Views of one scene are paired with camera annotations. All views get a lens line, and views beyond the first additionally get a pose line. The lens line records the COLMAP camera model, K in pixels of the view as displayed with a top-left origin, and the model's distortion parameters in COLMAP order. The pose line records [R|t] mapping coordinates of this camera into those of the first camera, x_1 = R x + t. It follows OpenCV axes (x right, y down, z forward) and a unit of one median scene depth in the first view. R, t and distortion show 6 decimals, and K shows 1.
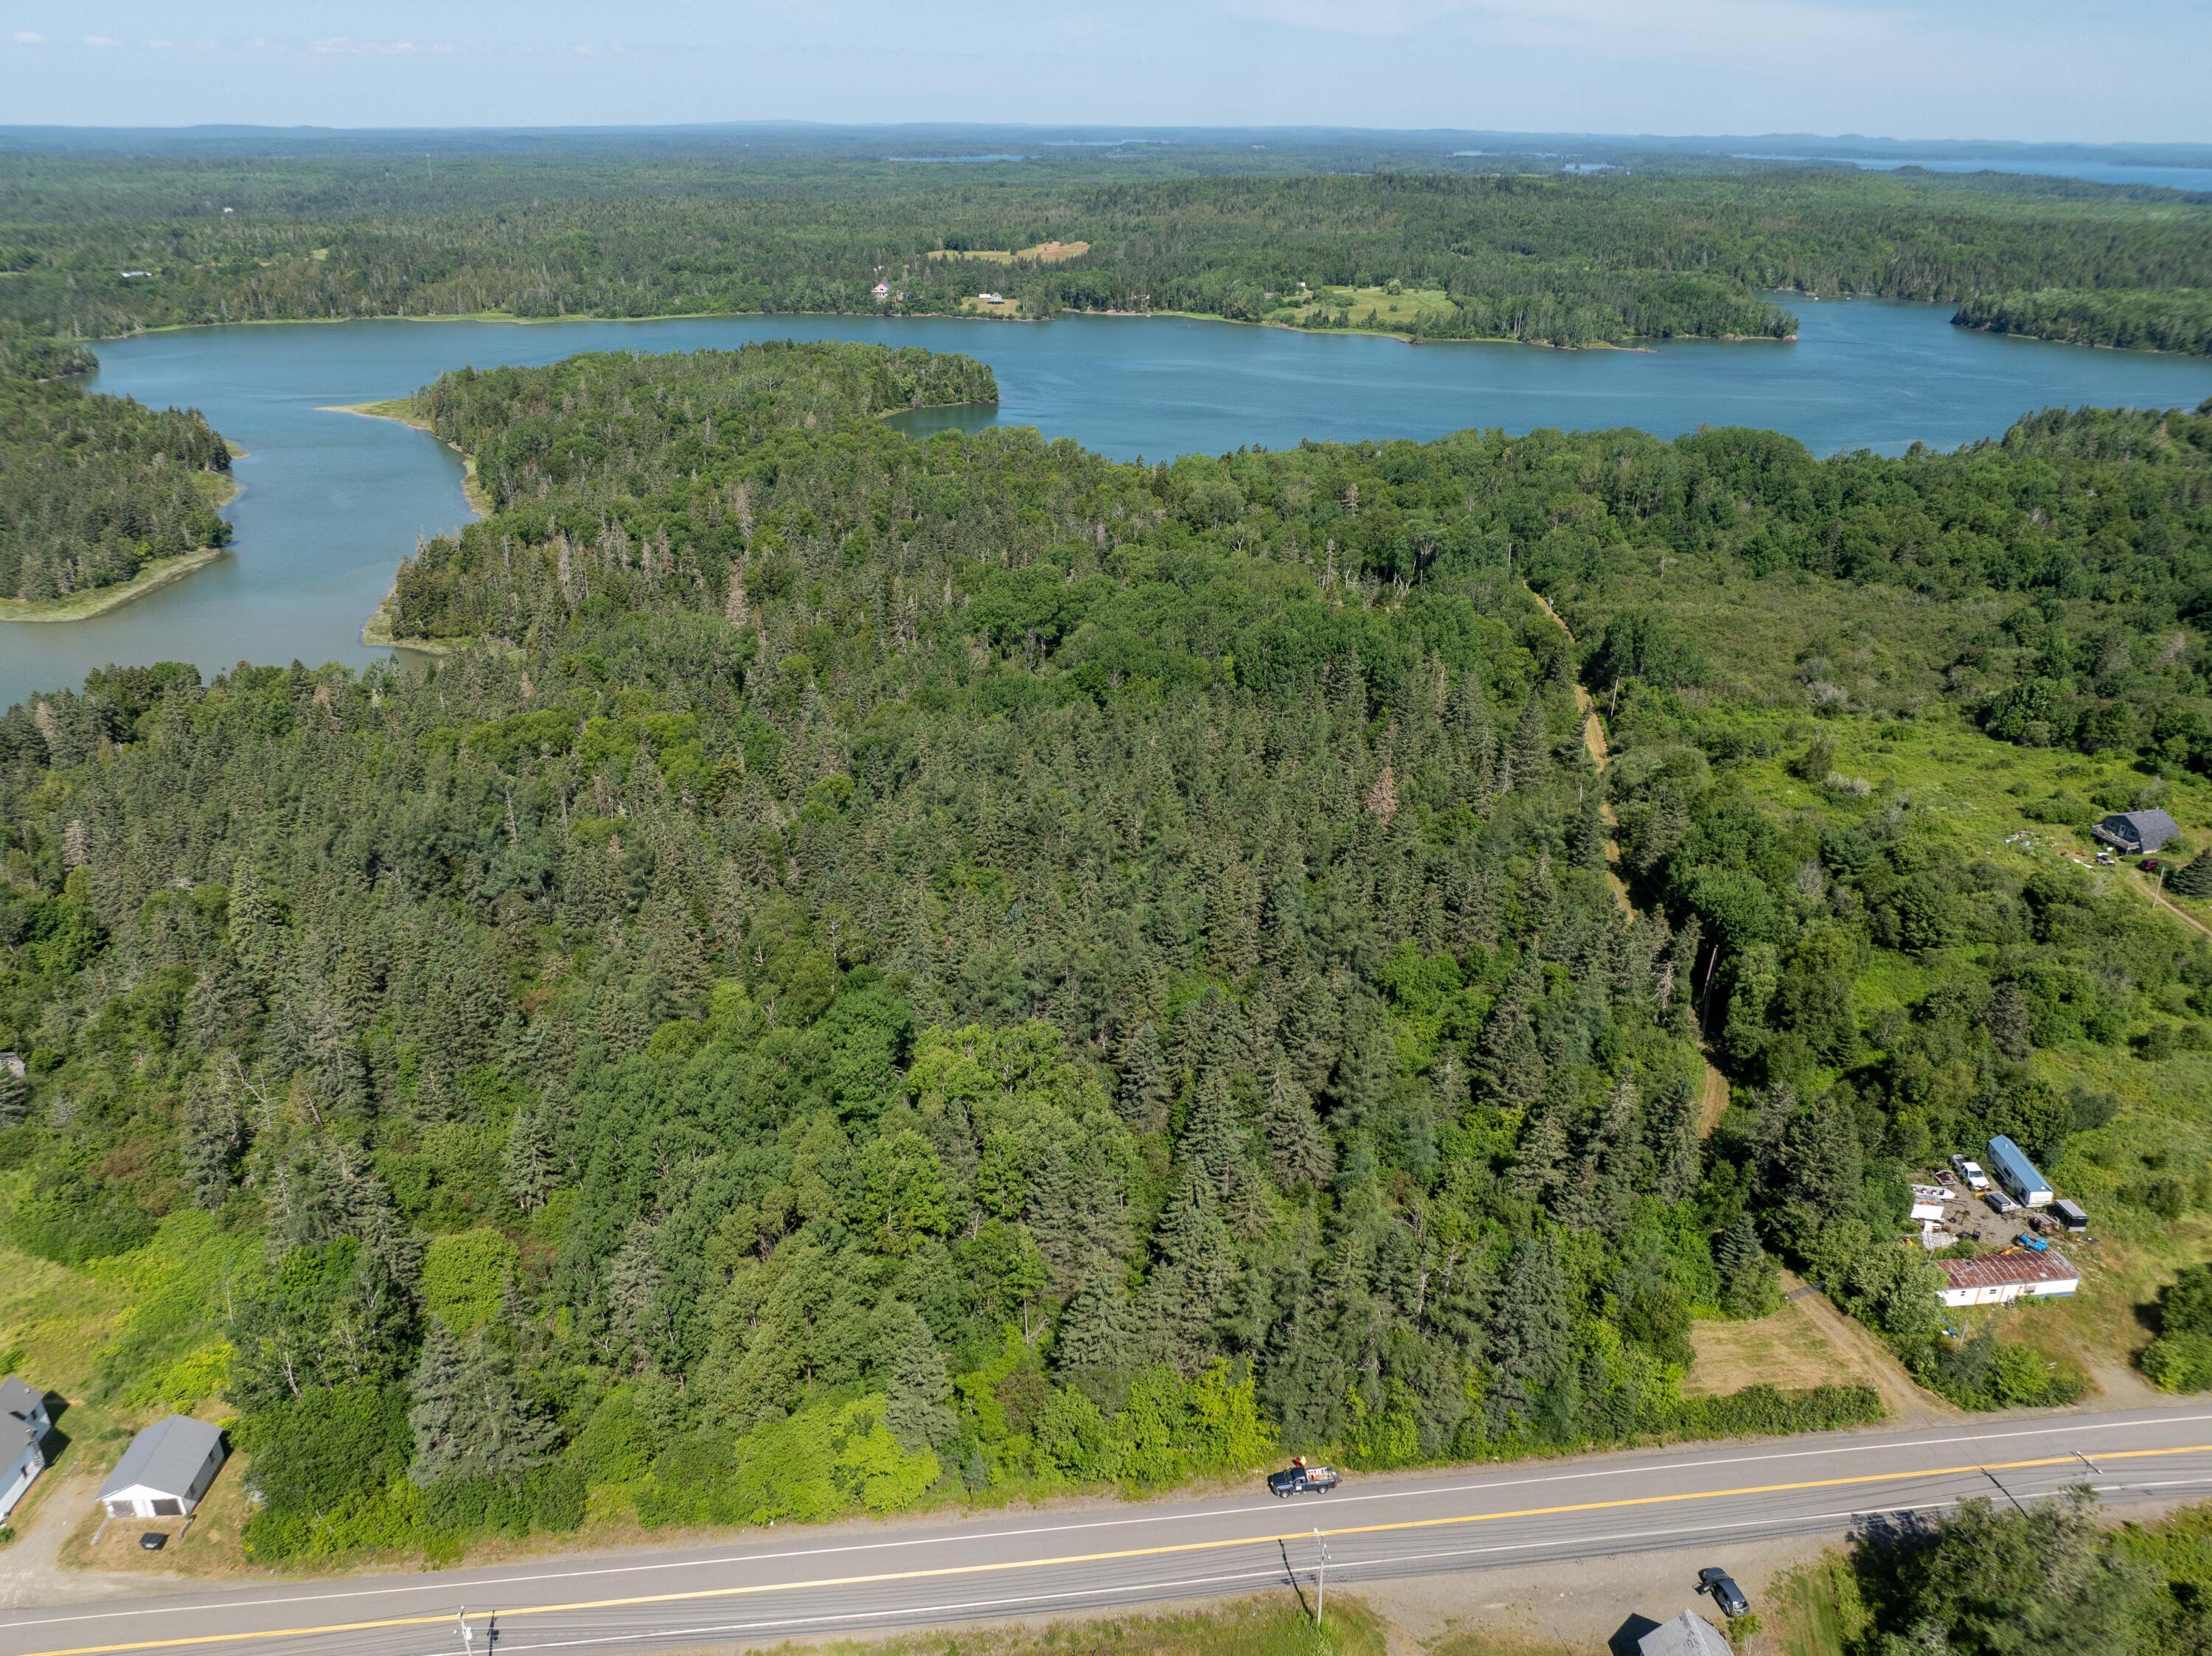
lens RADIAL K [[1564.1, 0, 1106.0], [0, 1564.1, 828.0], [0, 0, 1]] dist [-0.047973, 0.019885]
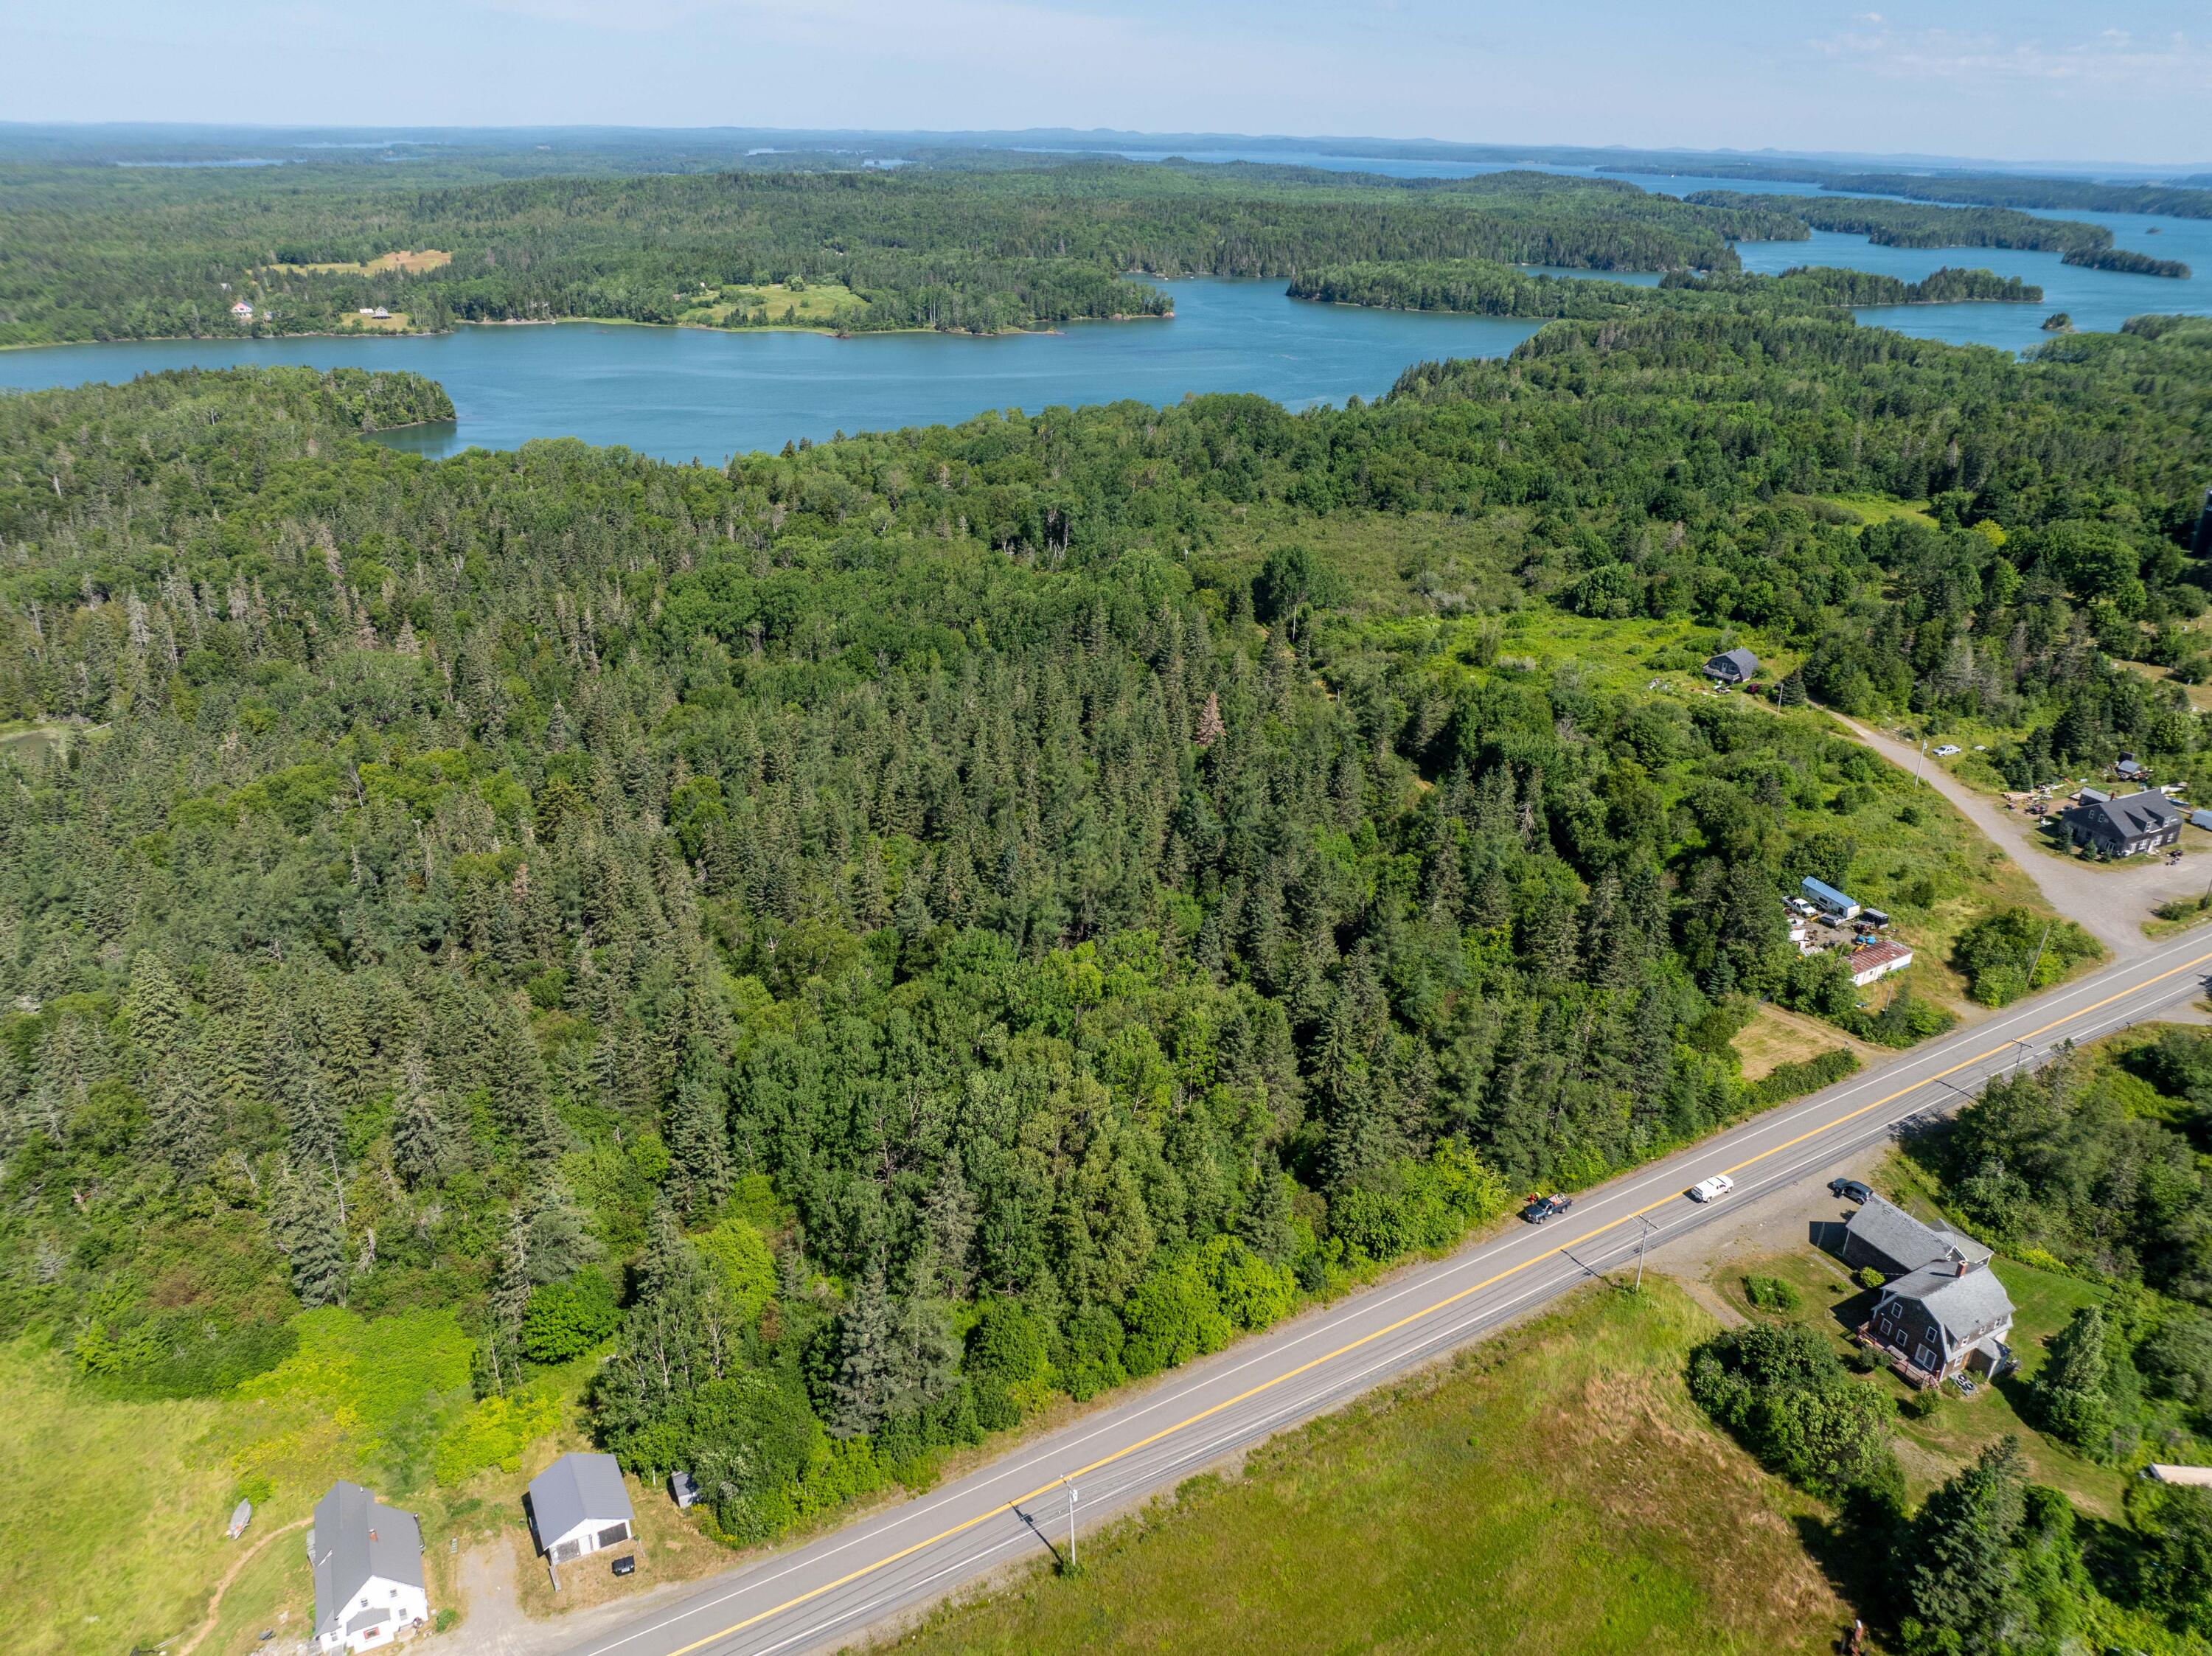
lens RADIAL K [[1564.1, 0, 1106.0], [0, 1564.1, 828.0], [0, 0, 1]] dist [-0.047973, 0.019885]
pose [[0.912599, -0.161446, 0.375630, -0.188390], [0.160881, 0.986419, 0.033102, 0.004534], [-0.375873, 0.030223, 0.926178, -0.014300]]
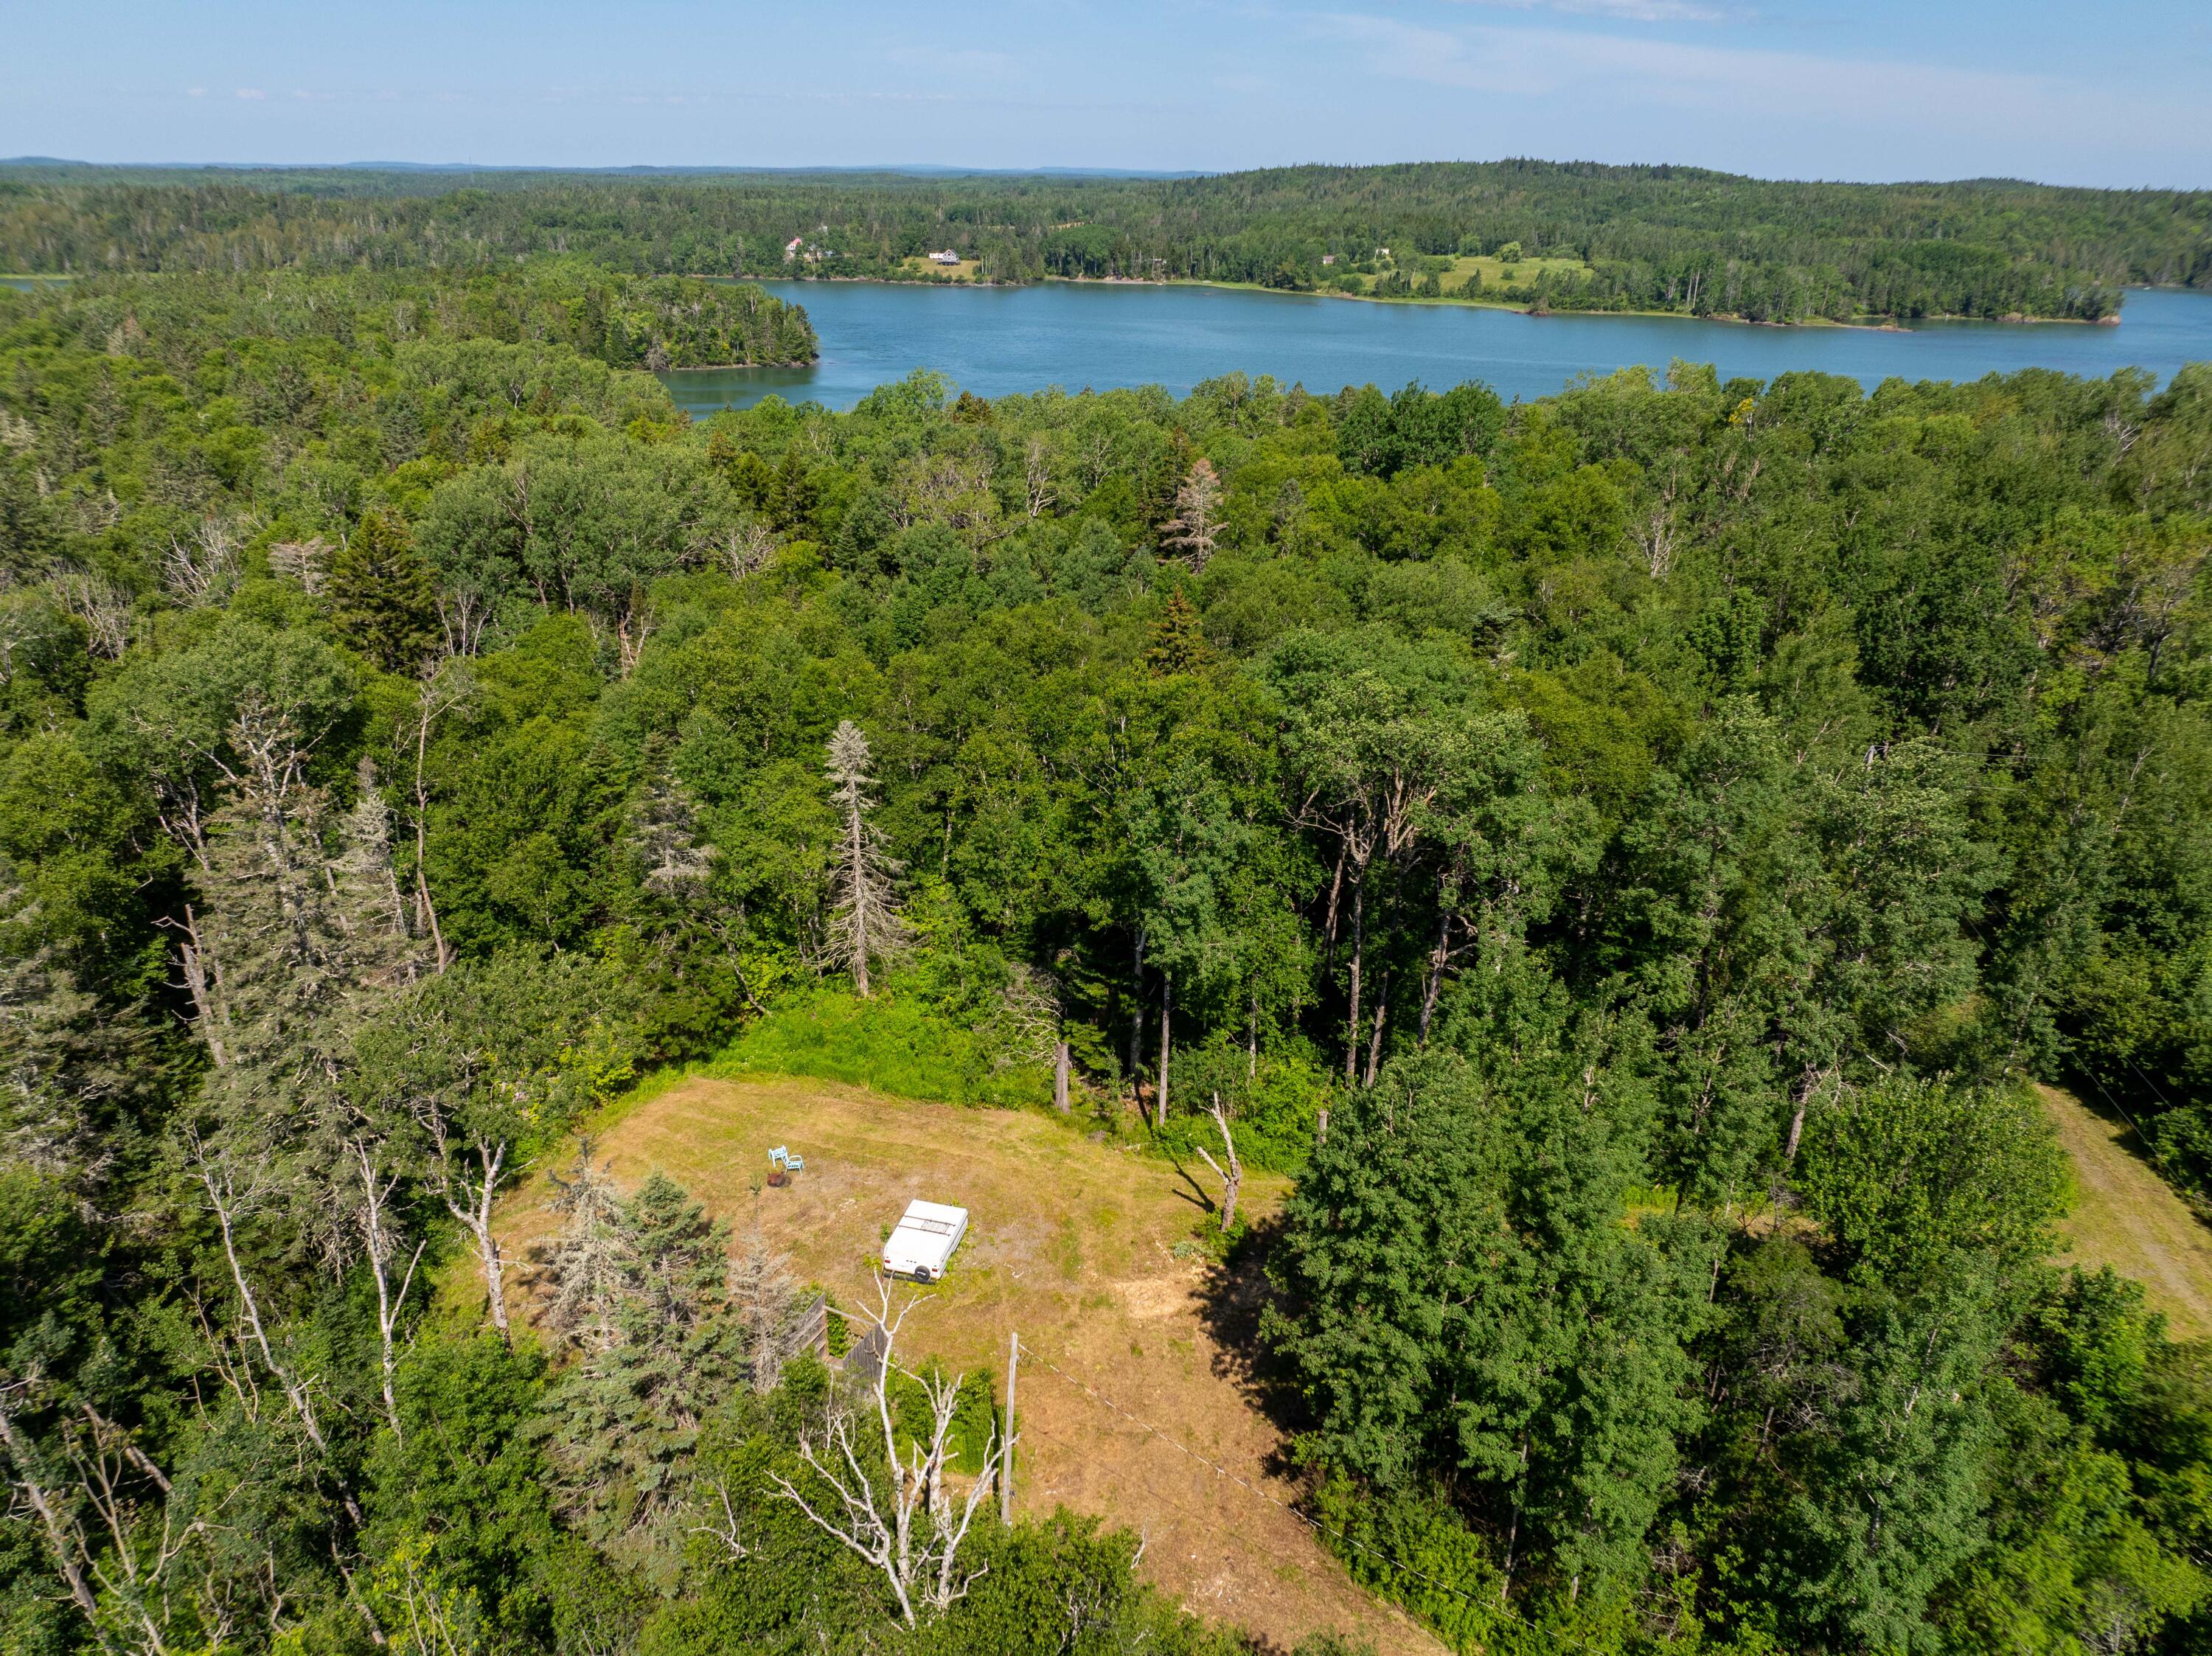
lens RADIAL K [[1556.2, 0, 1106.0], [0, 1556.2, 828.0], [0, 0, 1]] dist [-0.034050, 0.000617]
pose [[0.996398, 0.037122, -0.076246, 0.175684], [-0.039146, 0.998915, -0.025236, -0.161592], [0.075227, 0.028130, 0.996770, 0.785712]]
